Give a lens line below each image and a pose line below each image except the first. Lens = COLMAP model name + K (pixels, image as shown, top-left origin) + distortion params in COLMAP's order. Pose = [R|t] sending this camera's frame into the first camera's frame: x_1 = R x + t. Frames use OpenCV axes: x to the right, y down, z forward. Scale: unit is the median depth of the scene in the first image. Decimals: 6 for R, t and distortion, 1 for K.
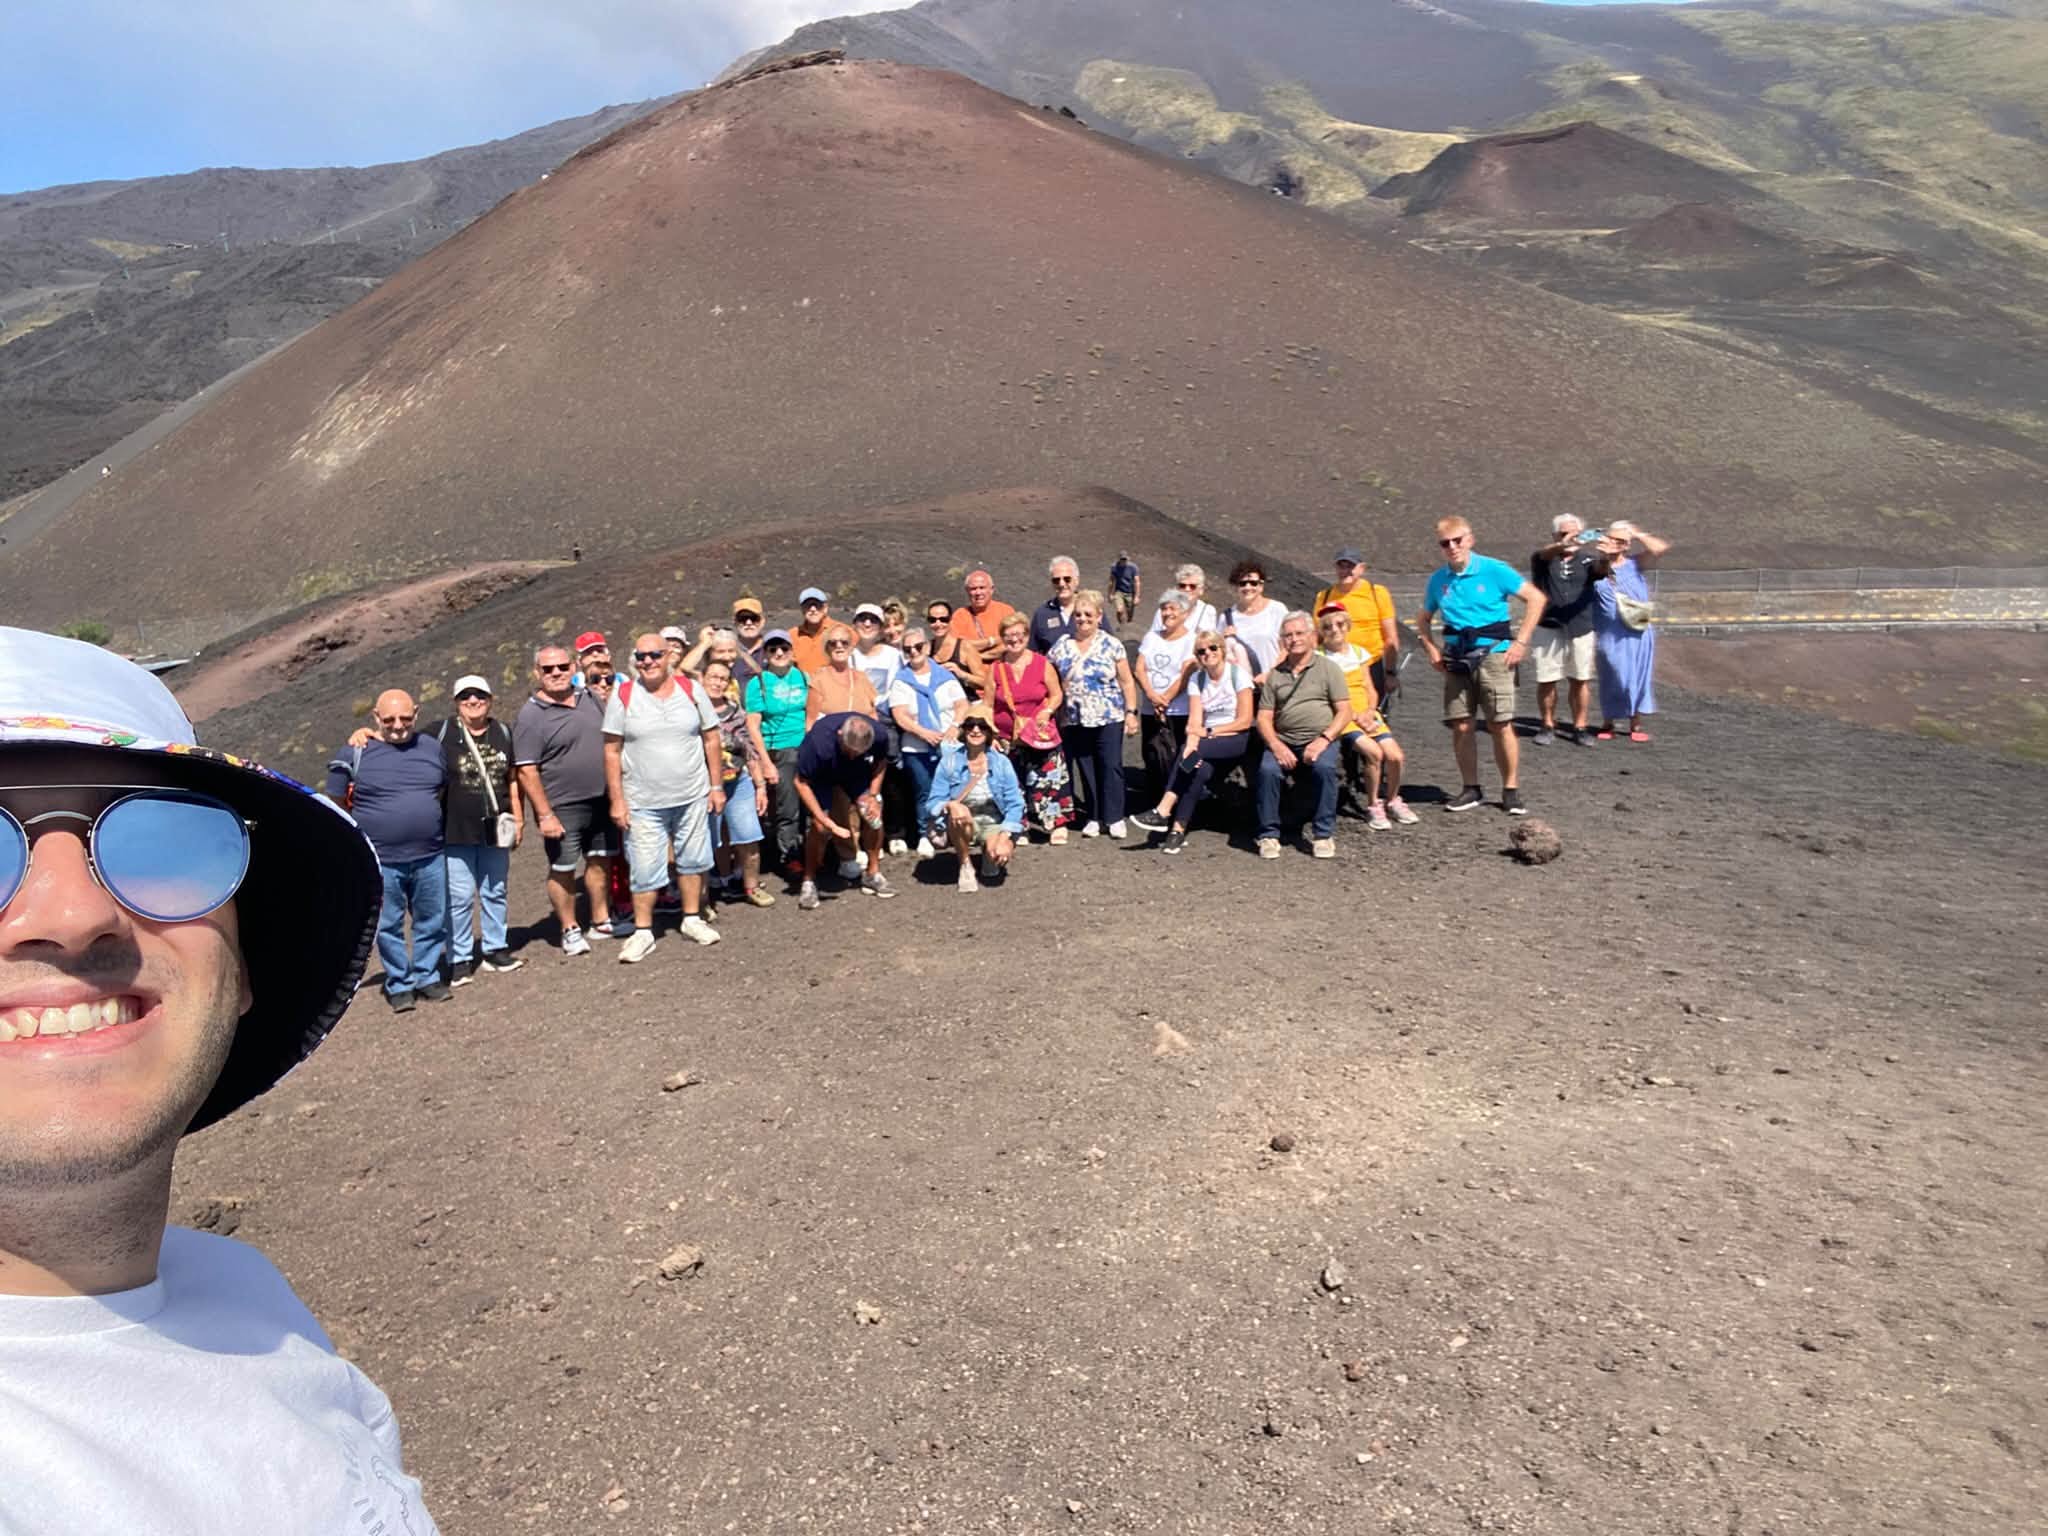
lens RADIAL K [[1776.9, 0, 1062.7], [0, 1776.9, 697.7], [0, 0, 1]] dist [0.056014, -0.097298]
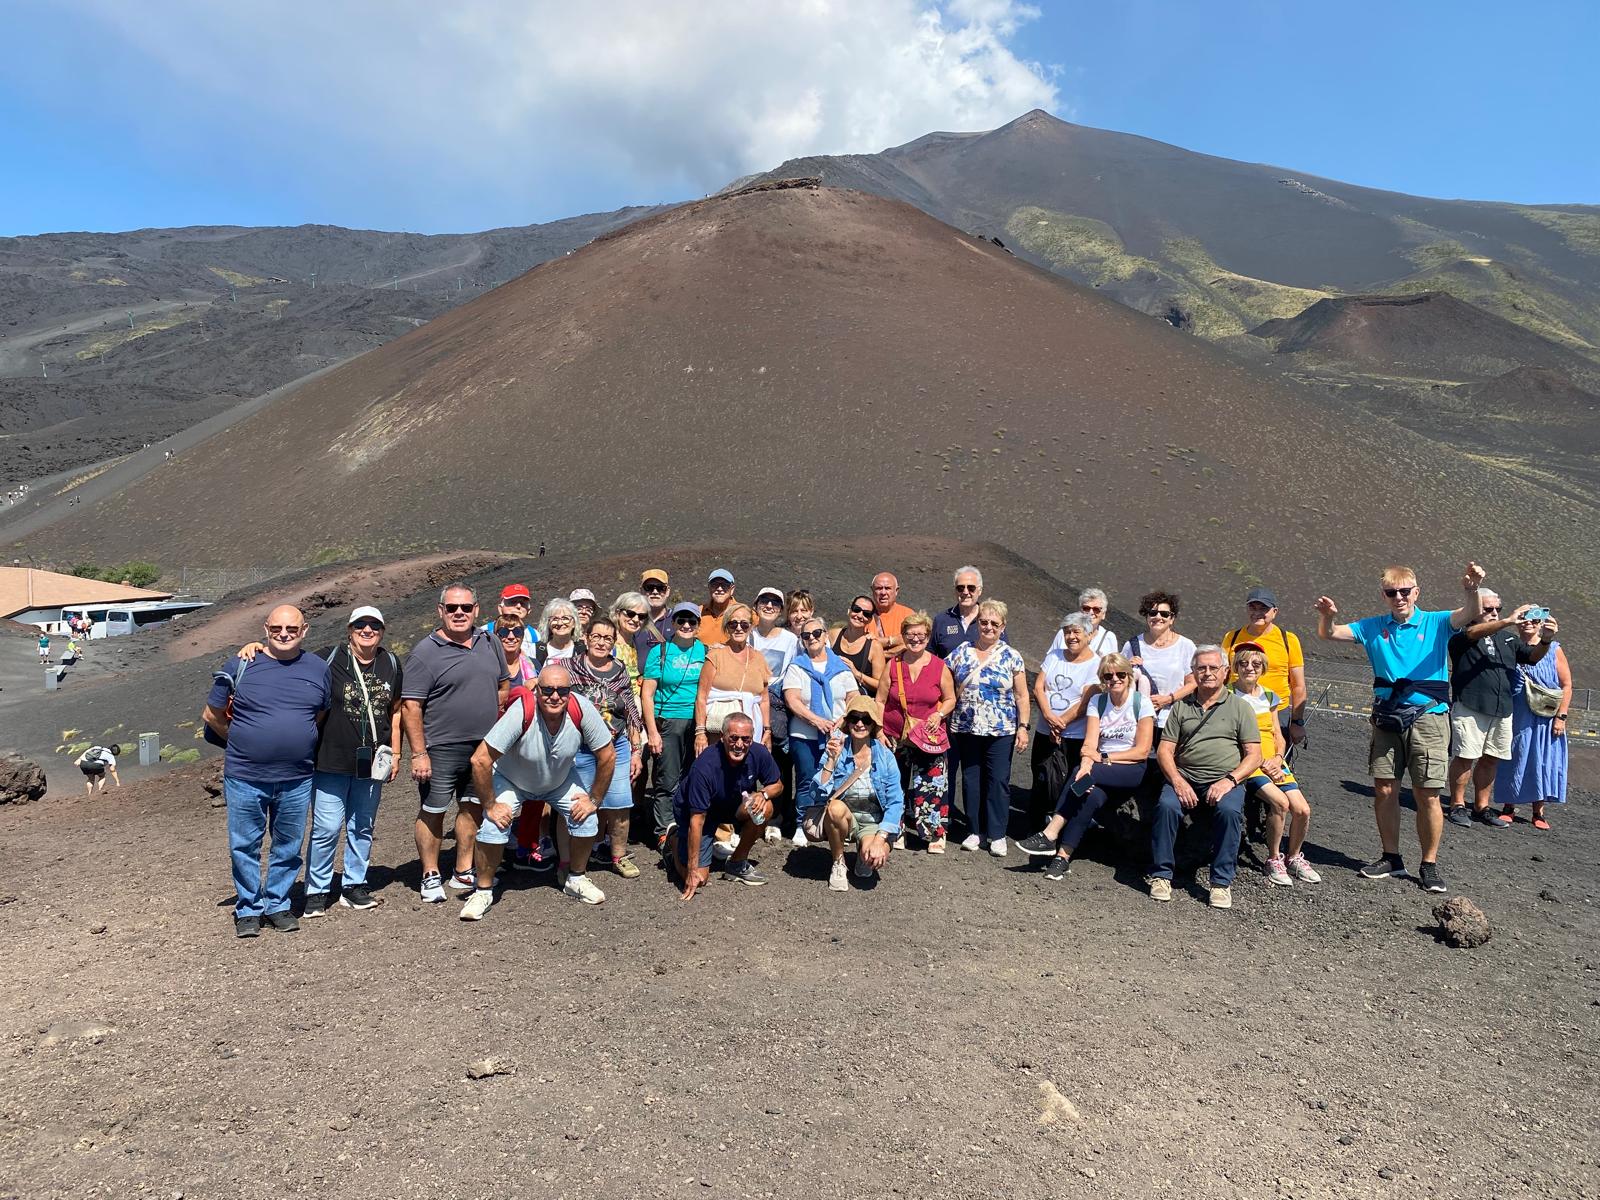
lens RADIAL K [[1388.2, 0, 830.3], [0, 1388.2, 545.1], [0, 0, 1]] dist [0.056014, -0.097298]
pose [[0.989609, 0.116720, -0.083971, -0.015077], [-0.126999, 0.983372, -0.129811, 0.022242], [0.067423, 0.139126, 0.987977, 0.218417]]
